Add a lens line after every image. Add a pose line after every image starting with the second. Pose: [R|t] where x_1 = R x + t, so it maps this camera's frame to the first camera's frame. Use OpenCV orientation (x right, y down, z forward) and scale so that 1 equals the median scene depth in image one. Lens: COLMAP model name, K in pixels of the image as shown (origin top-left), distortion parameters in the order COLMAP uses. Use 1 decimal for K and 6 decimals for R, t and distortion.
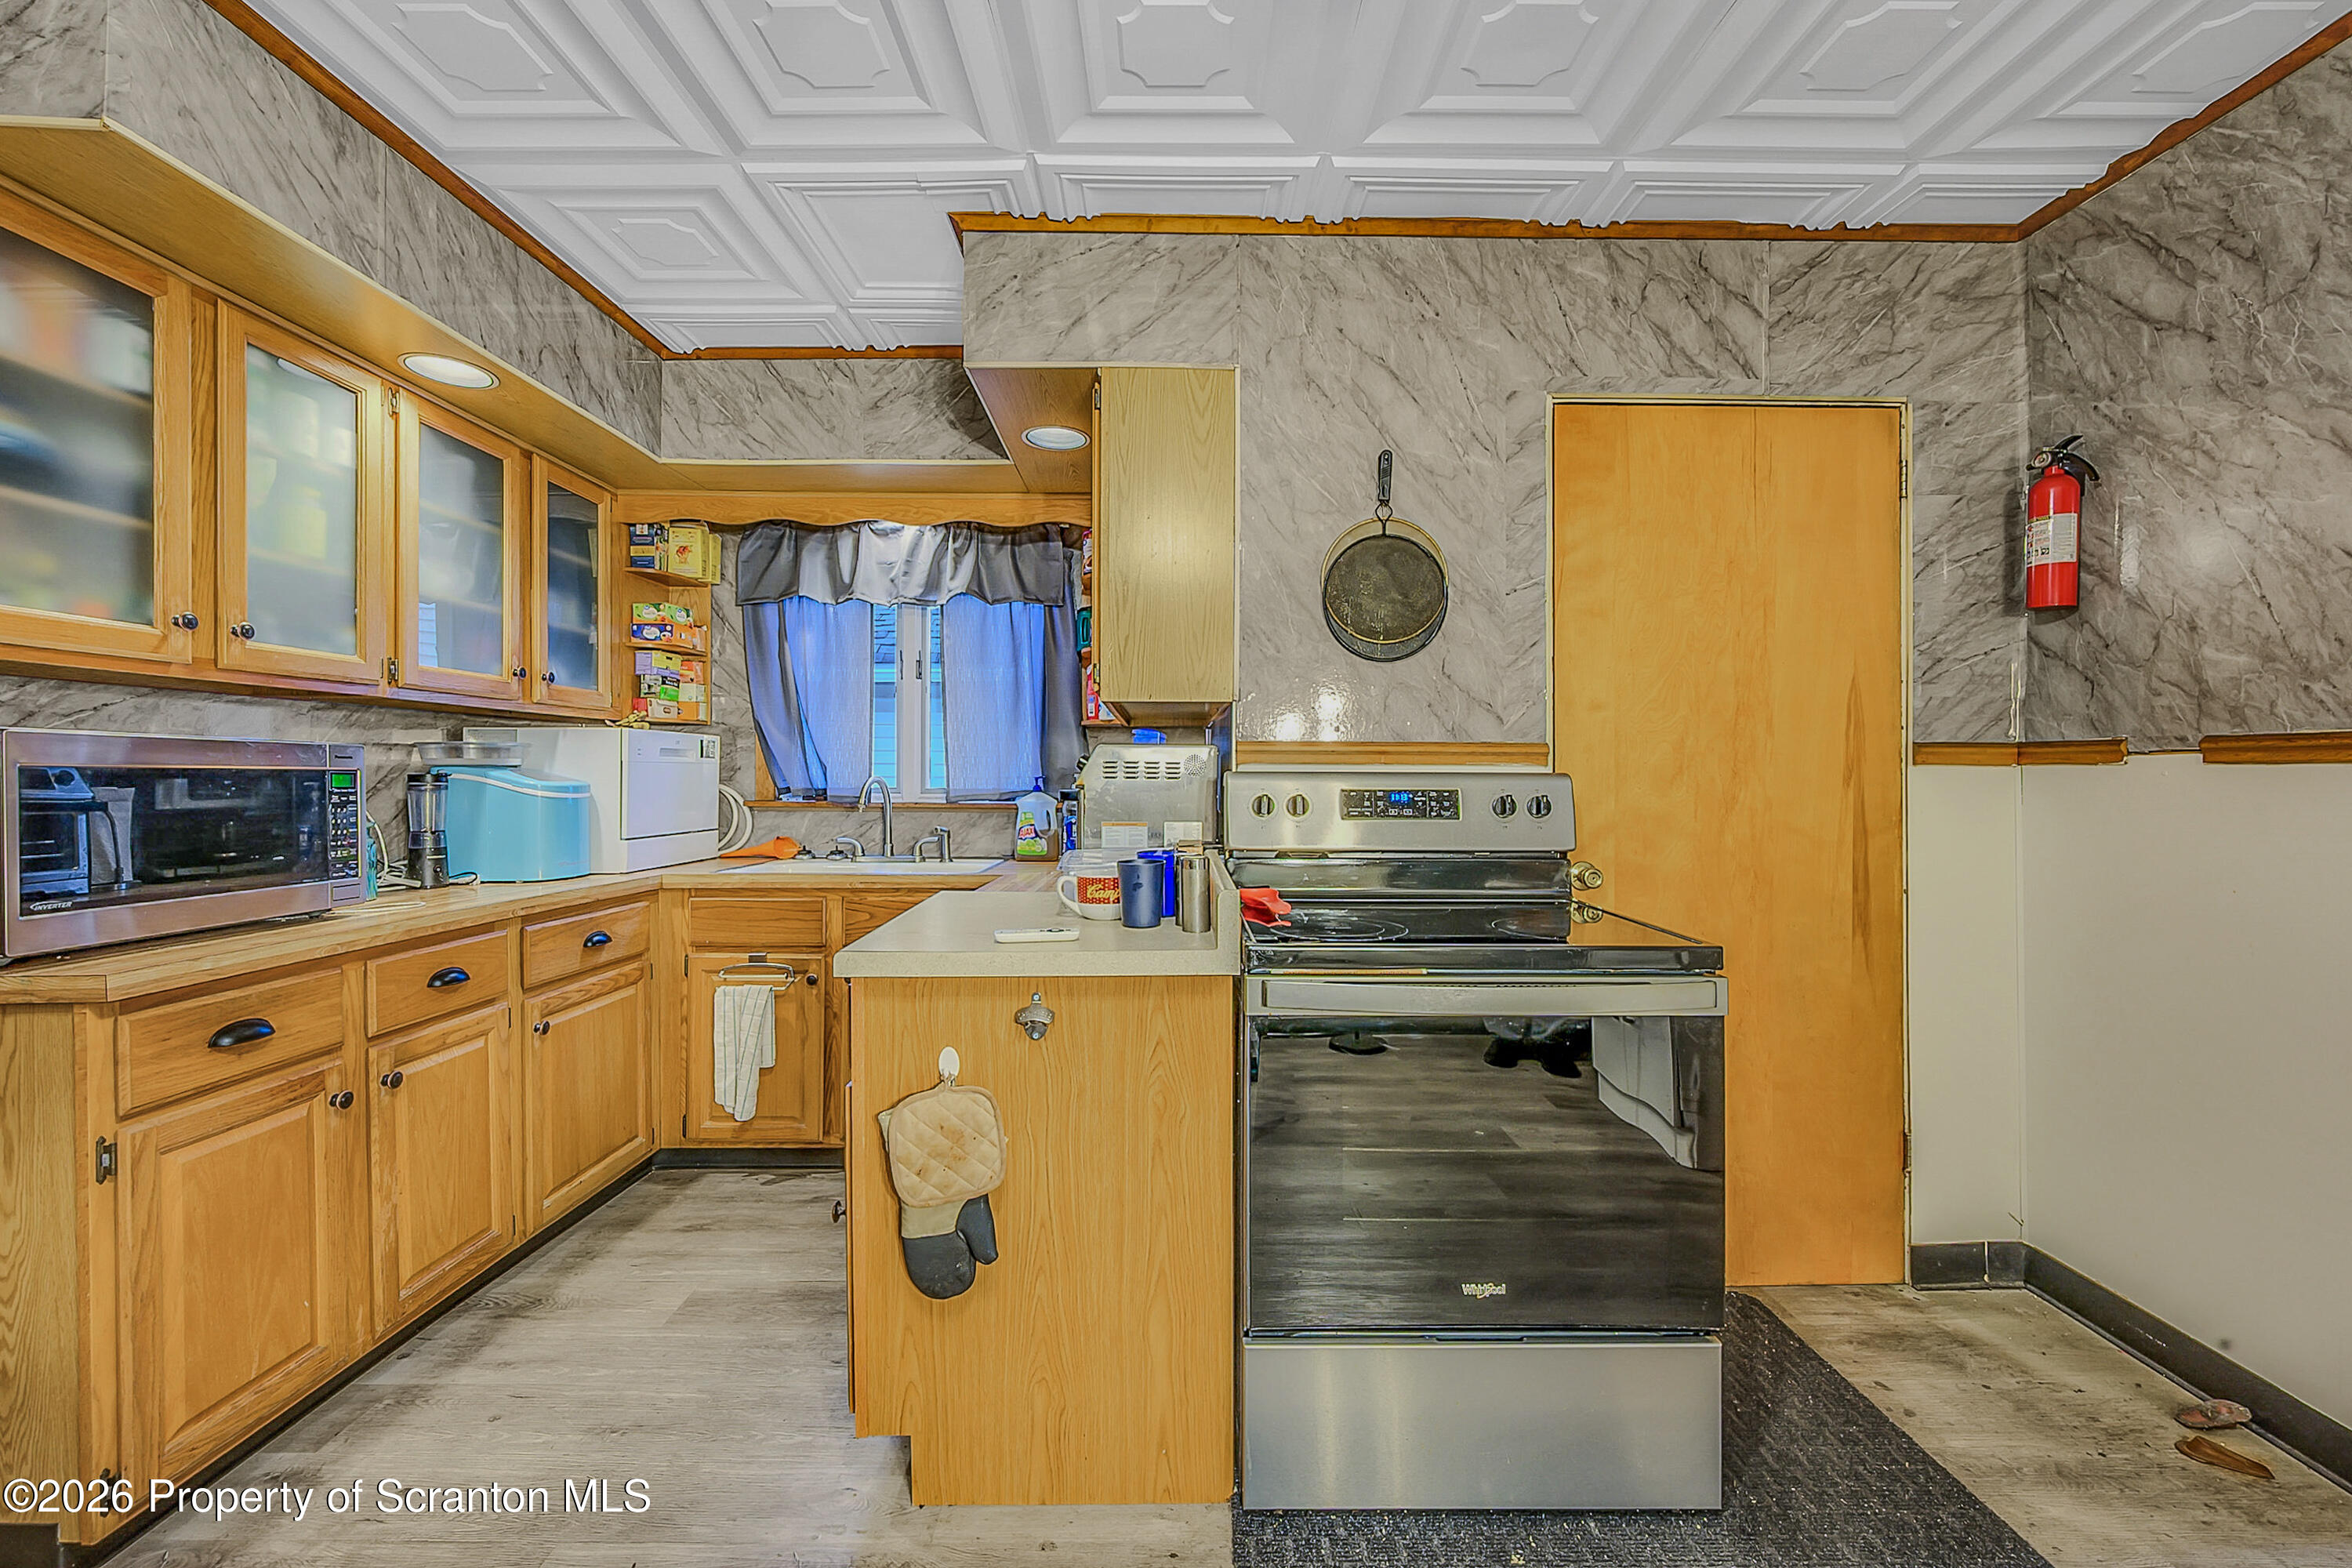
lens RADIAL K [[936.3, 0, 1178.0], [0, 936.3, 781.6], [0, 0, 1]] dist [0.002220, -0.000121]
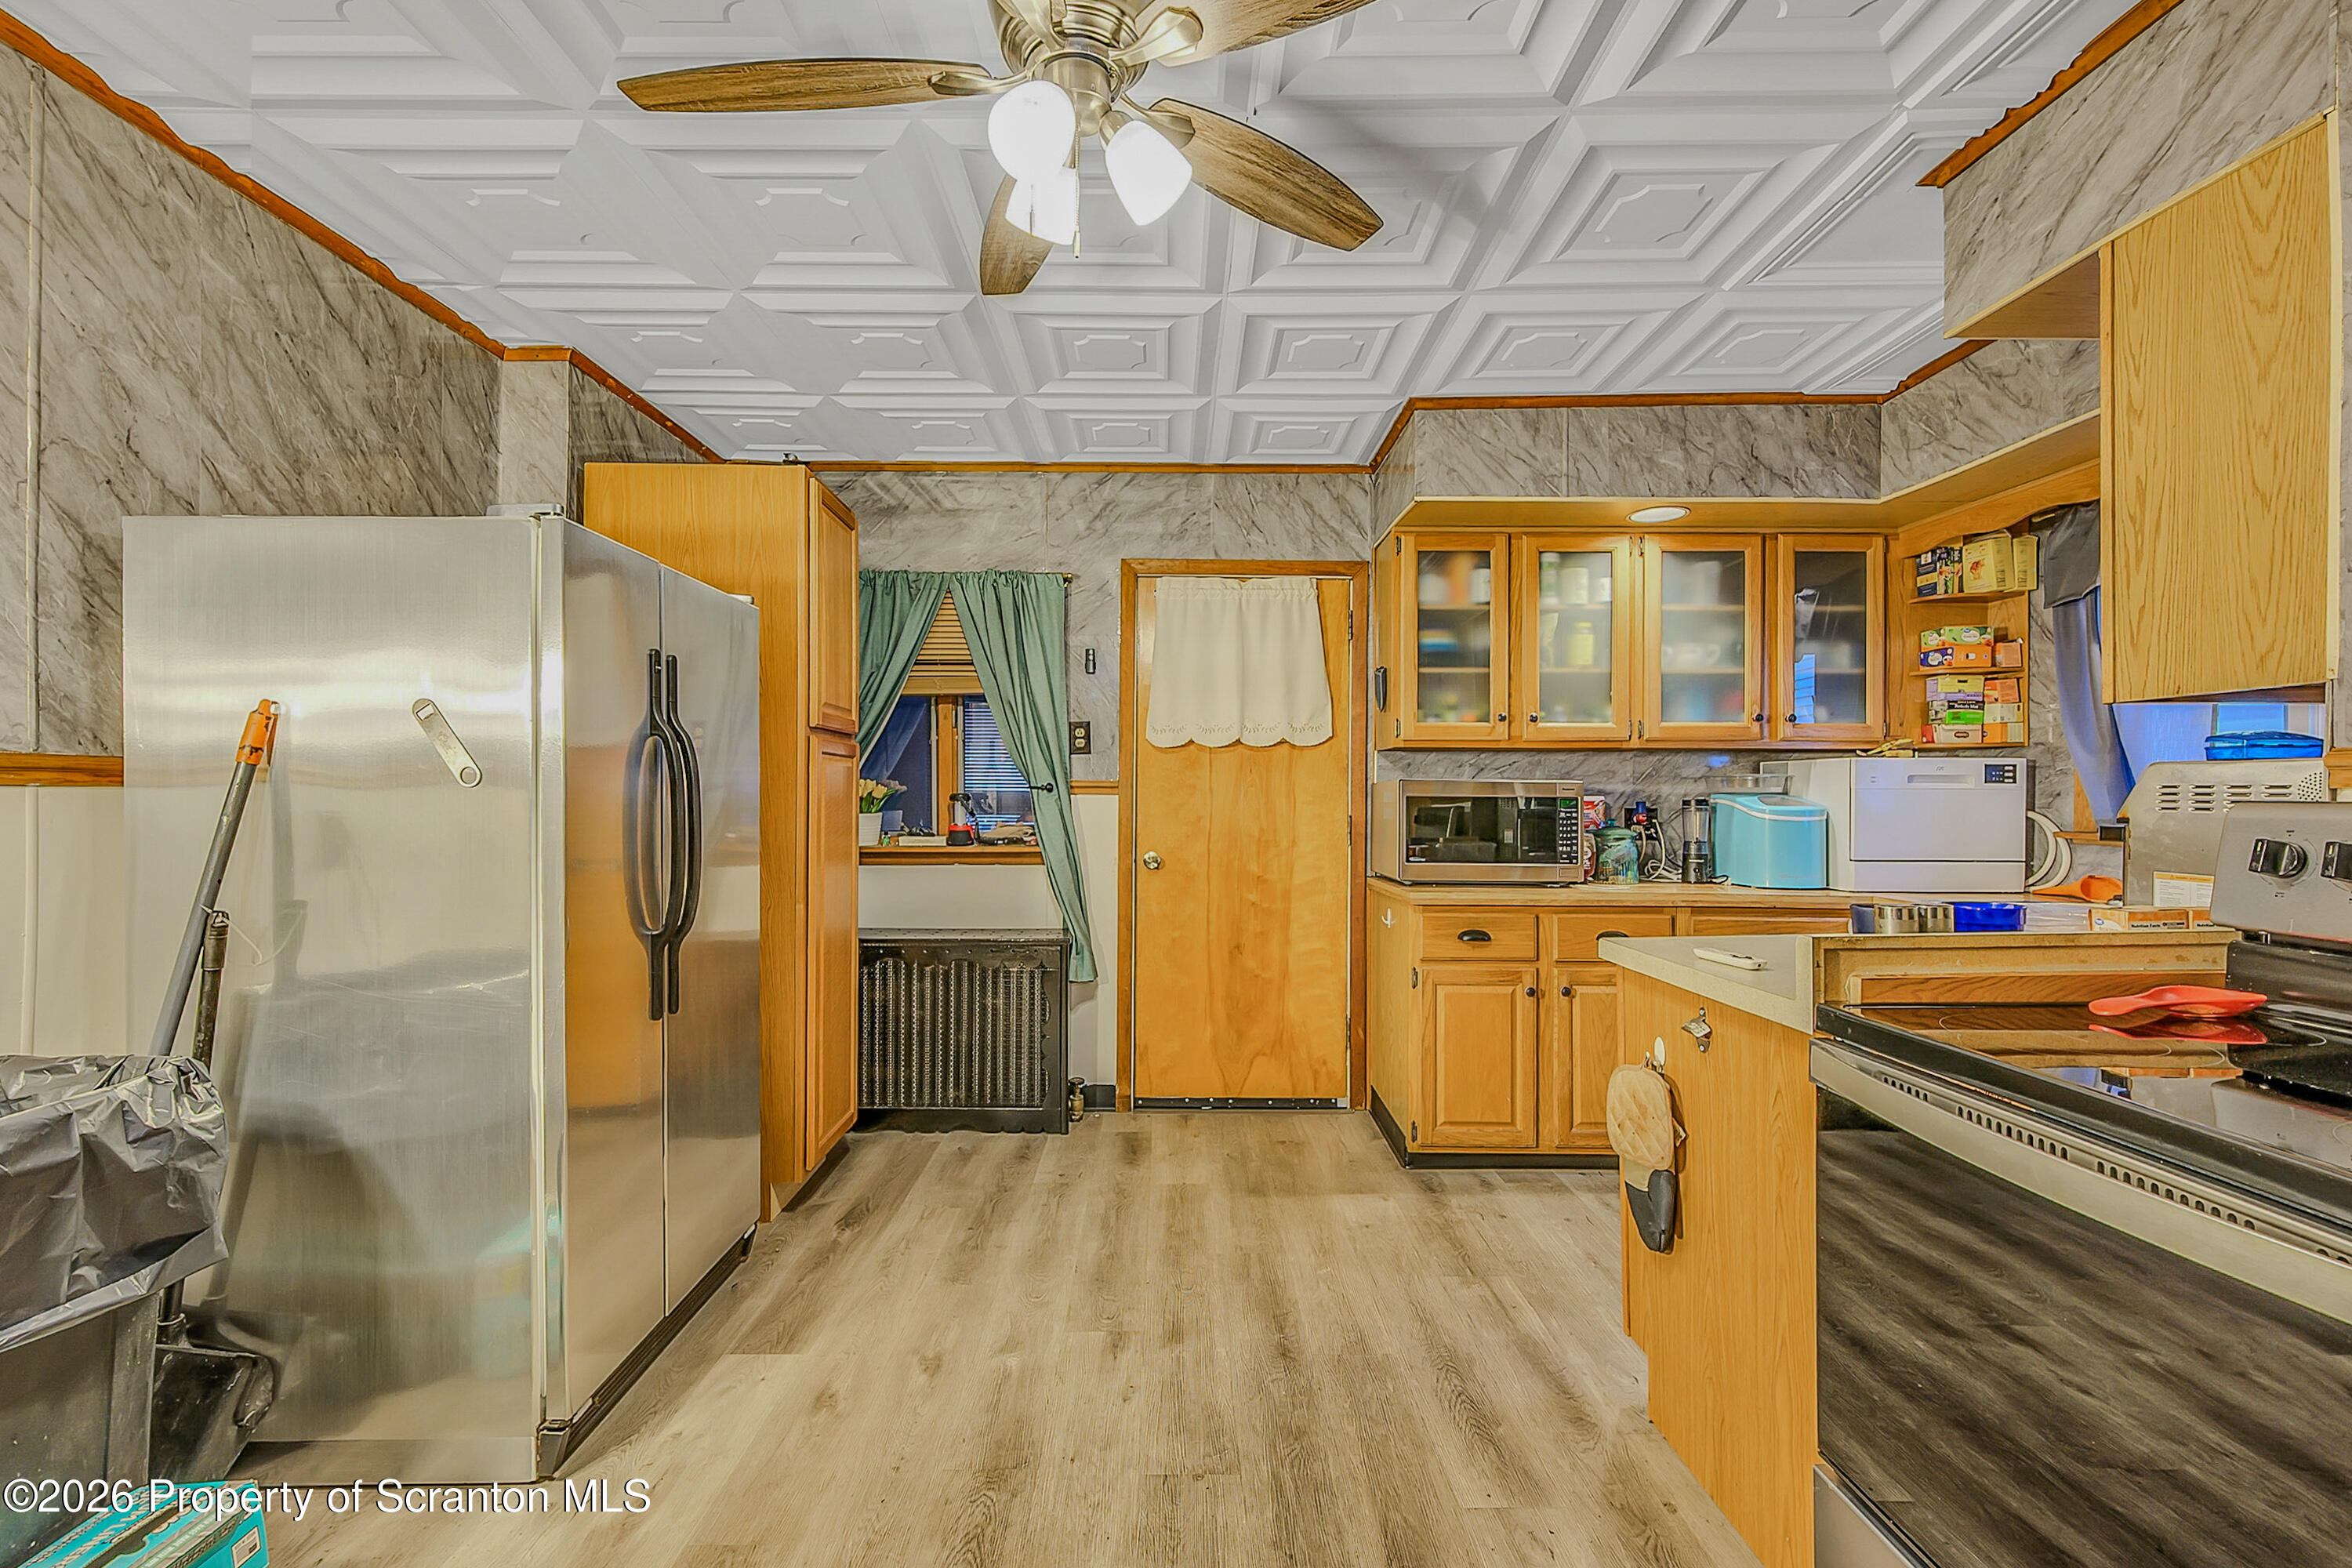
lens RADIAL K [[936.3, 0, 1171.9], [0, 936.3, 791.2], [0, 0, 1]] dist [0.002220, -0.000121]
pose [[0.000294, -0.005163, -0.999987, 0.568947], [-0.009919, 0.999937, -0.005166, -0.005739], [0.999951, 0.009920, 0.000243, 0.243750]]
